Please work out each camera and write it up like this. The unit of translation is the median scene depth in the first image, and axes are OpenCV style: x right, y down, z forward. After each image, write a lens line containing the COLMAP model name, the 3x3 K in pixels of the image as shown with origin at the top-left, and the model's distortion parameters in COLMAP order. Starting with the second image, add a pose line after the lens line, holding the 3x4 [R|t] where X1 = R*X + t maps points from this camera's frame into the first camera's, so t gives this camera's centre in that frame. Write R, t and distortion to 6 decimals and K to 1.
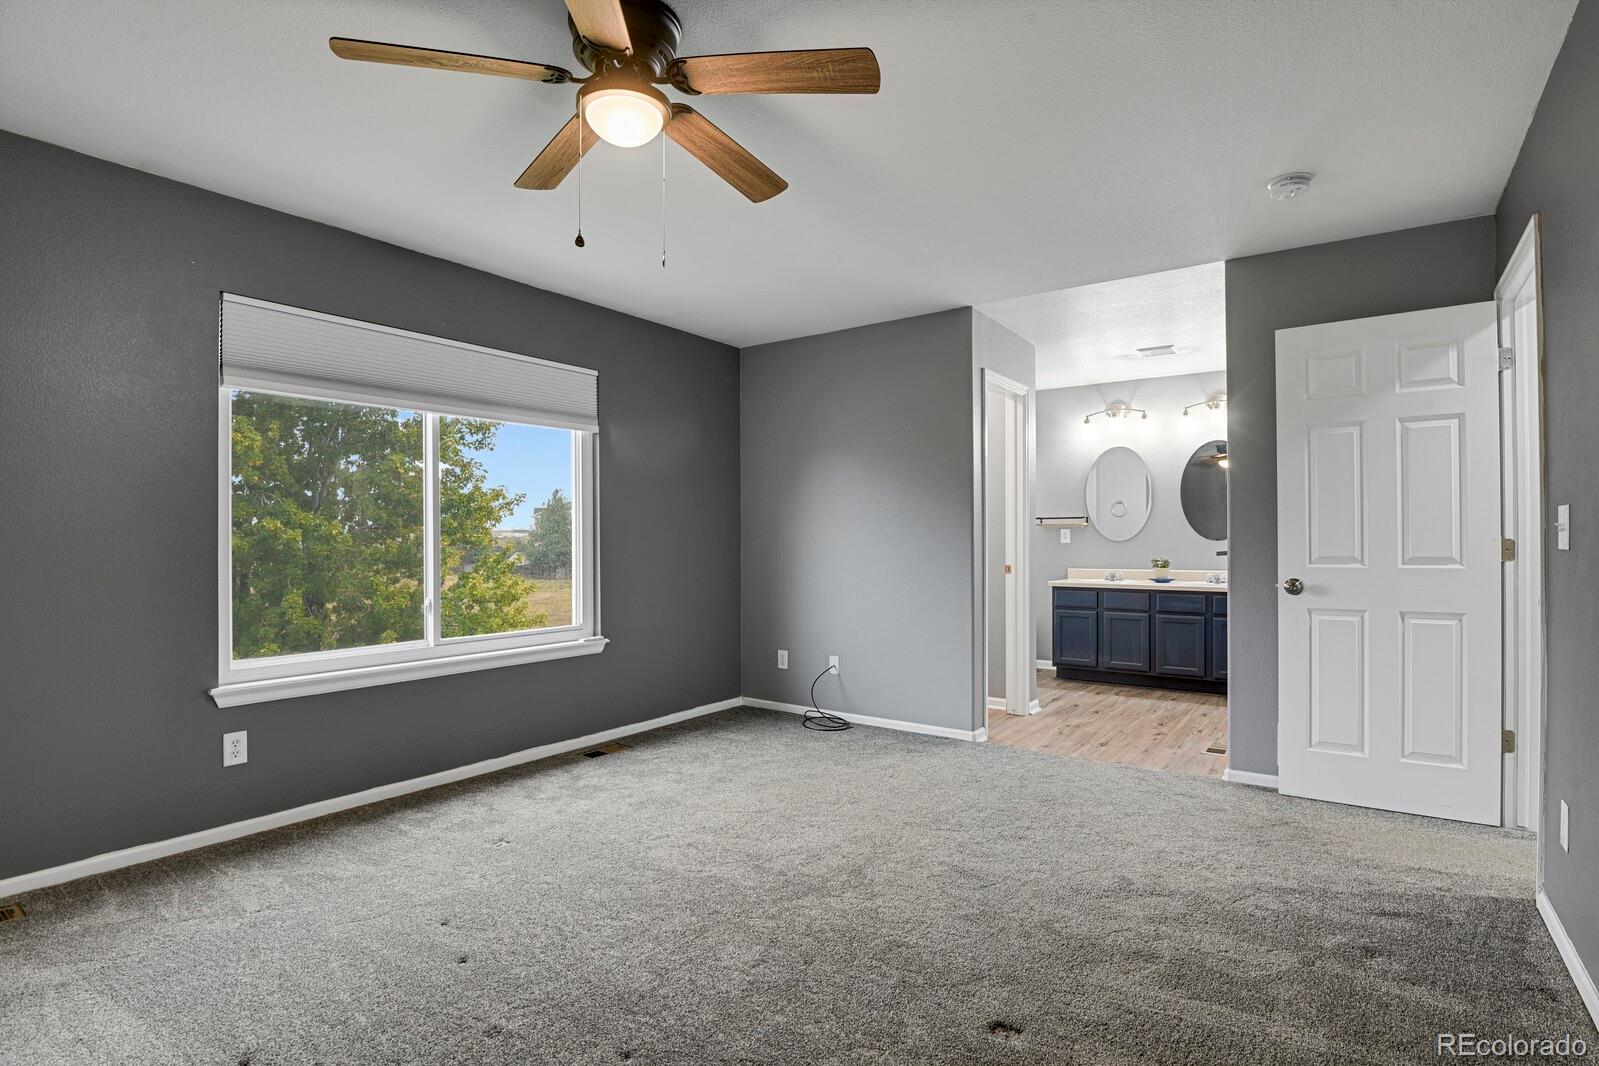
lens RADIAL K [[779.3, 0, 804.0], [0, 779.3, 541.1], [0, 0, 1]] dist [-0.025411, -0.002791]
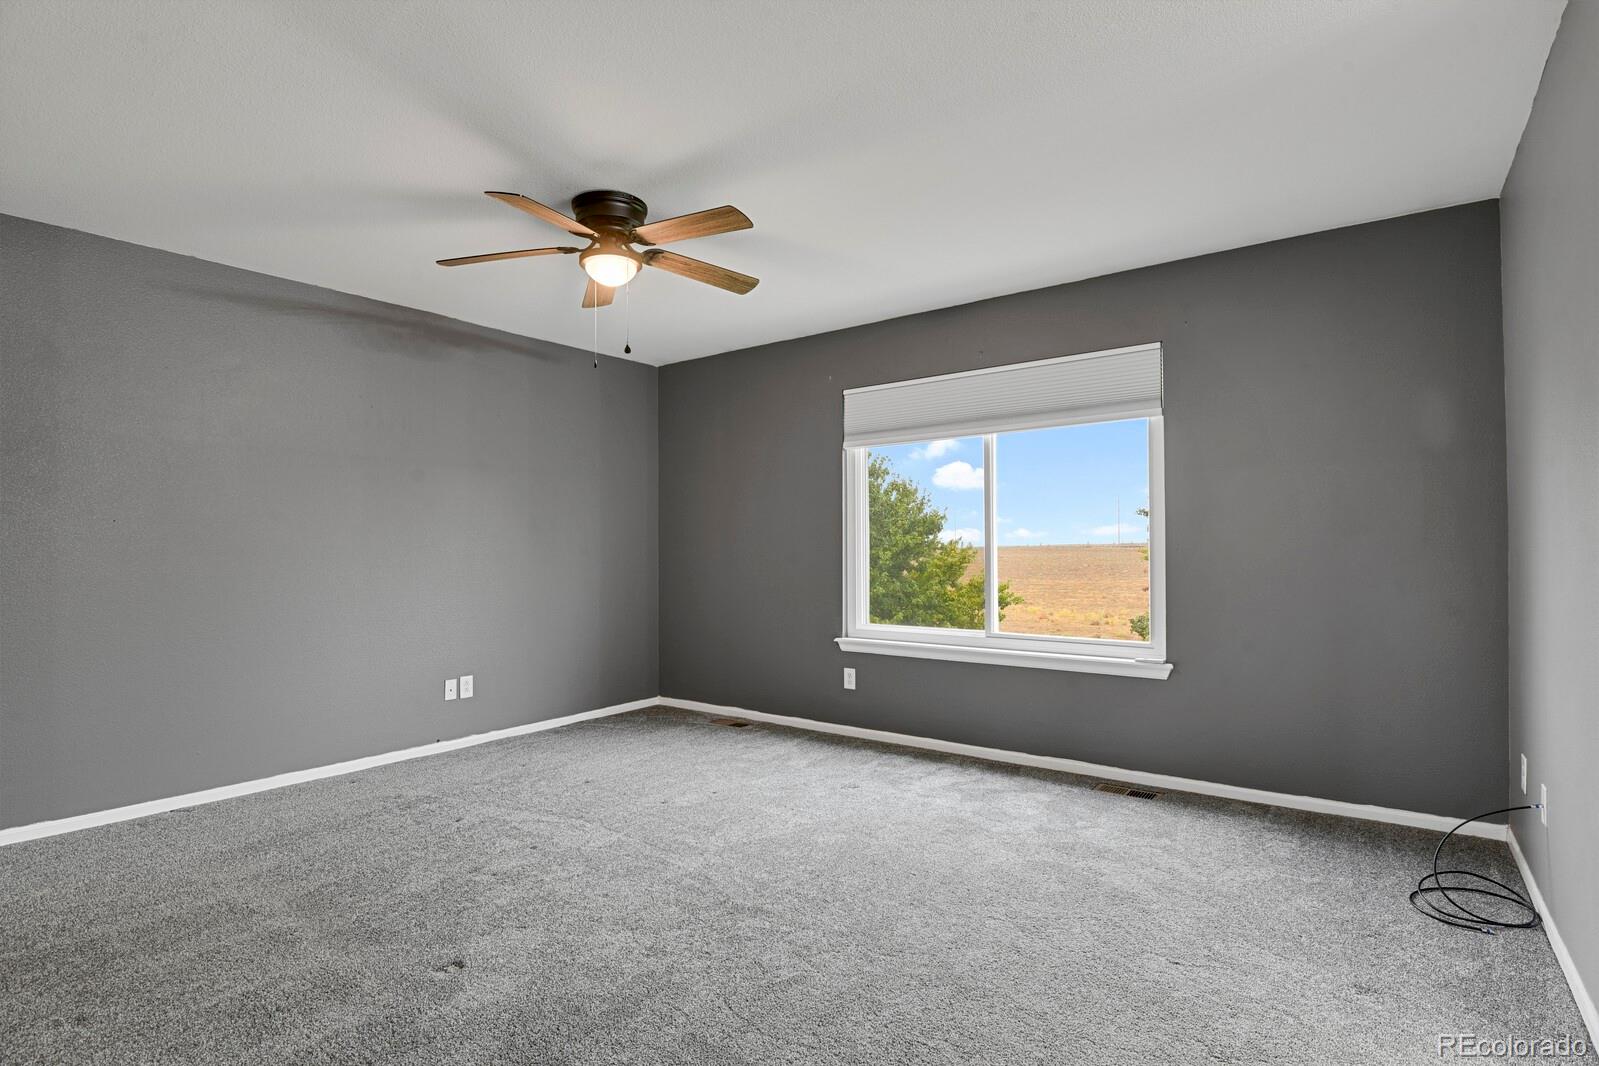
lens RADIAL K [[779.3, 0, 804.0], [0, 779.3, 541.1], [0, 0, 1]] dist [-0.025411, -0.002791]
pose [[-0.016913, -0.004587, -0.999846, 0.852596], [0.004099, 0.999981, -0.004657, -0.003436], [0.999849, -0.004177, -0.016894, 0.934571]]
